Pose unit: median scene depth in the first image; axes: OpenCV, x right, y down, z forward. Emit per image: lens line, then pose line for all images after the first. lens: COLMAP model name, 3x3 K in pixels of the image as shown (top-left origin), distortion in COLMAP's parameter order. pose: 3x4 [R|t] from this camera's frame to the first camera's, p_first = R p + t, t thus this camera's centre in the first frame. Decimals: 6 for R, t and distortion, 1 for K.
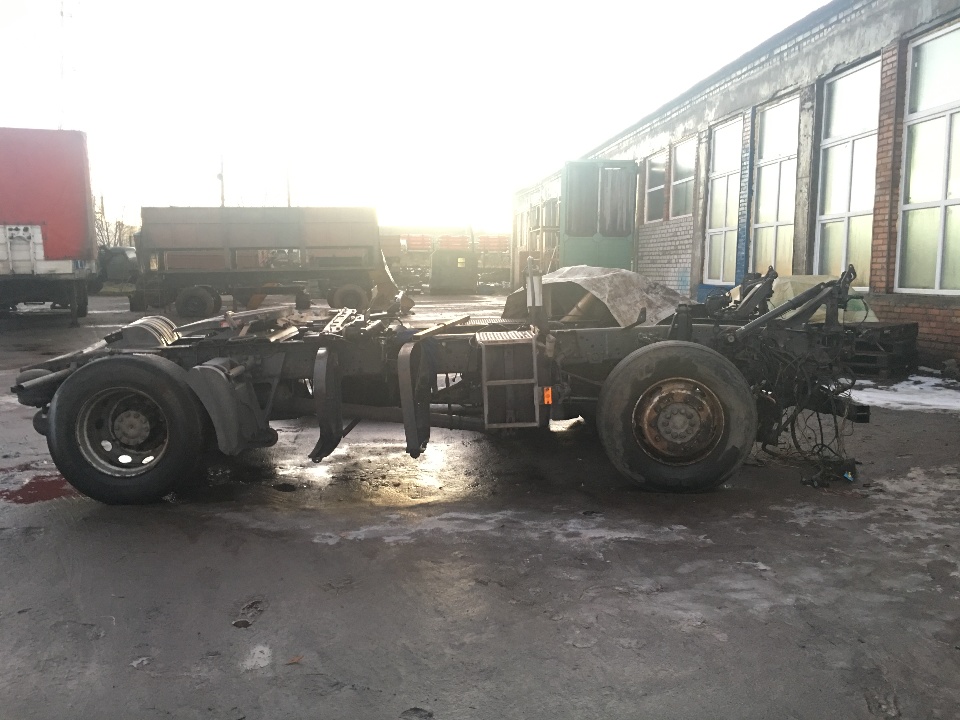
lens RADIAL K [[816.6, 0, 482.6], [0, 816.6, 362.4], [0, 0, 1]] dist [0.045333, -0.063421]
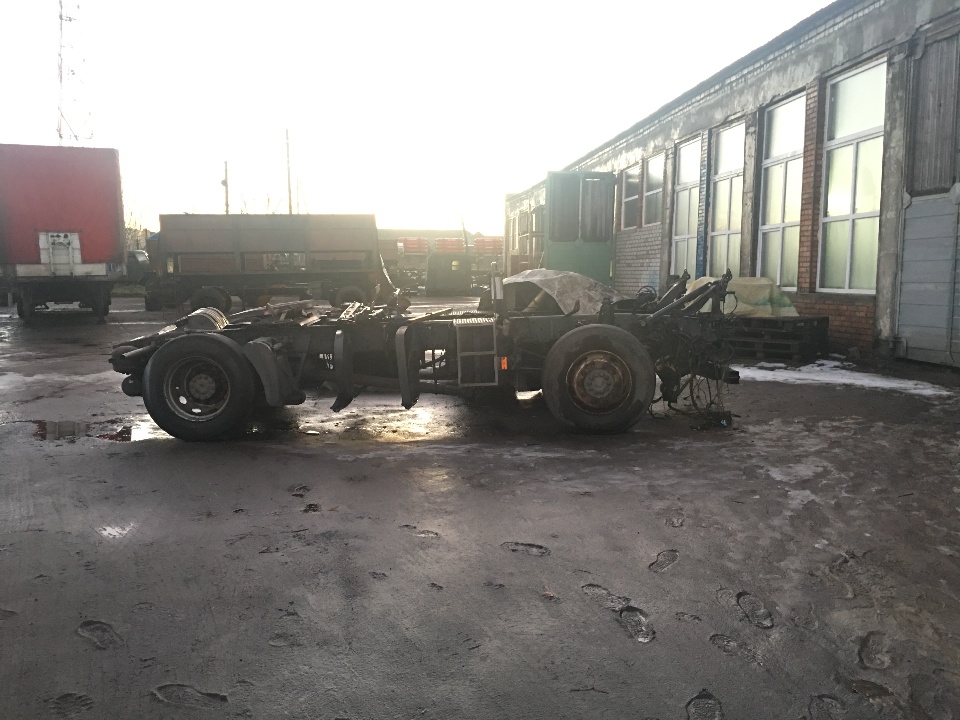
lens RADIAL K [[816.6, 0, 476.7], [0, 816.6, 361.6], [0, 0, 1]] dist [0.045333, -0.063421]
pose [[0.999994, 0.001268, -0.003371, 0.020921], [-0.001283, 0.999989, -0.004433, 0.024294], [0.003365, 0.004438, 0.999984, -0.209852]]
